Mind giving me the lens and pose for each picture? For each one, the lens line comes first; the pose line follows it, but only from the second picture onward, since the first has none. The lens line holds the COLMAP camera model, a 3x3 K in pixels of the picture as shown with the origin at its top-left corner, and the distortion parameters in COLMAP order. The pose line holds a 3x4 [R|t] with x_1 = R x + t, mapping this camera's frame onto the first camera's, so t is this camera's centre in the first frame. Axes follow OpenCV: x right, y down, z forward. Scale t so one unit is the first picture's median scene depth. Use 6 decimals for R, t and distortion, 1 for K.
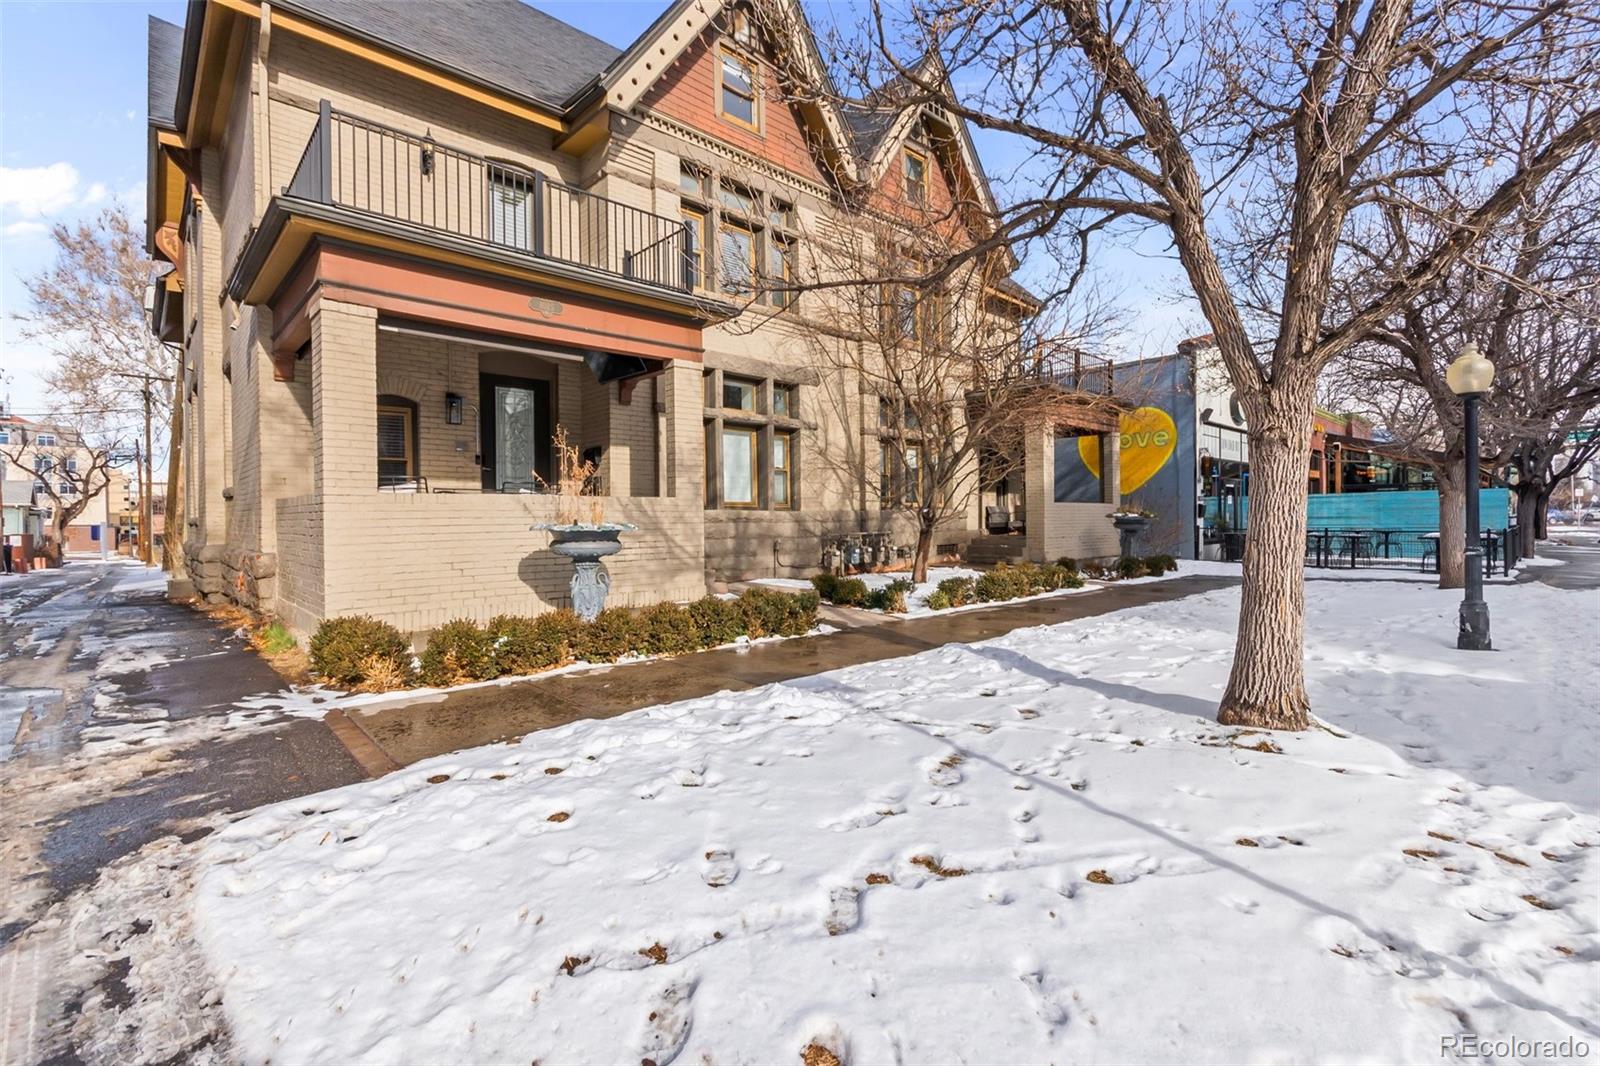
lens RADIAL K [[714.1, 0, 800.2], [0, 714.1, 525.4], [0, 0, 1]] dist [0.005230, 0.000738]
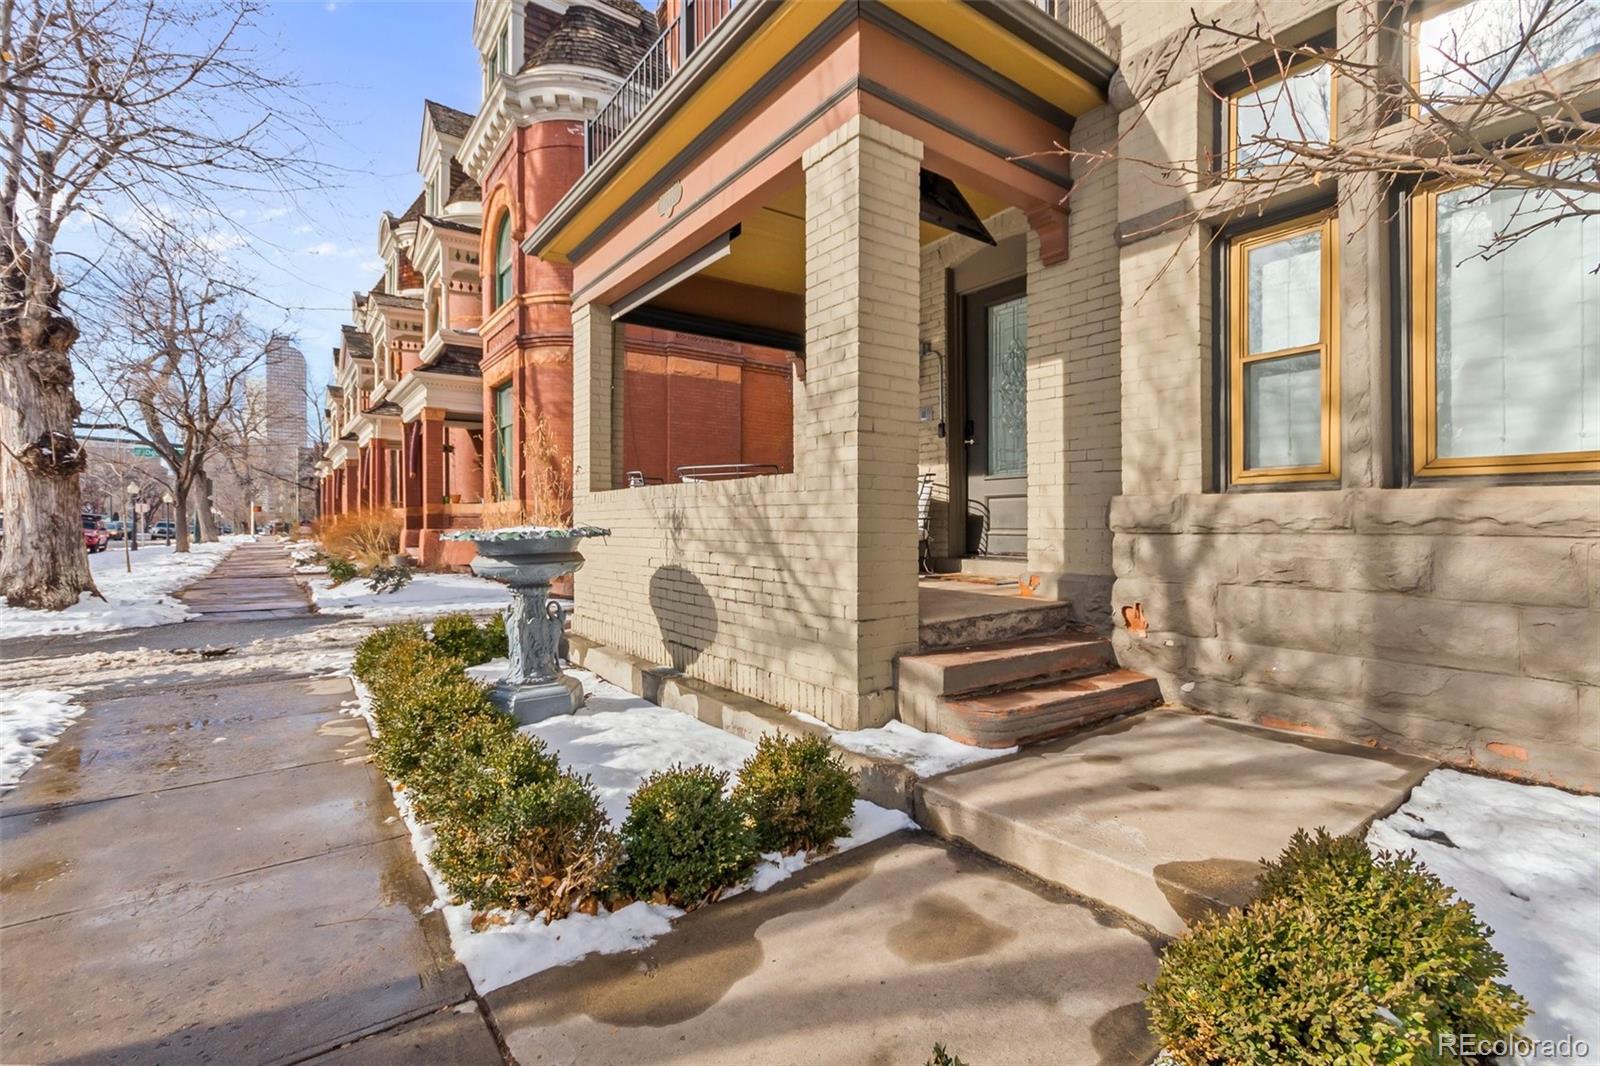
lens RADIAL K [[714.1, 0, 797.1], [0, 714.1, 530.6], [0, 0, 1]] dist [0.005230, 0.000738]
pose [[-0.117801, 0.022818, -0.992775, 0.175642], [-0.005862, 0.999703, 0.023672, -0.009064], [0.993020, 0.008608, -0.117632, 0.701880]]
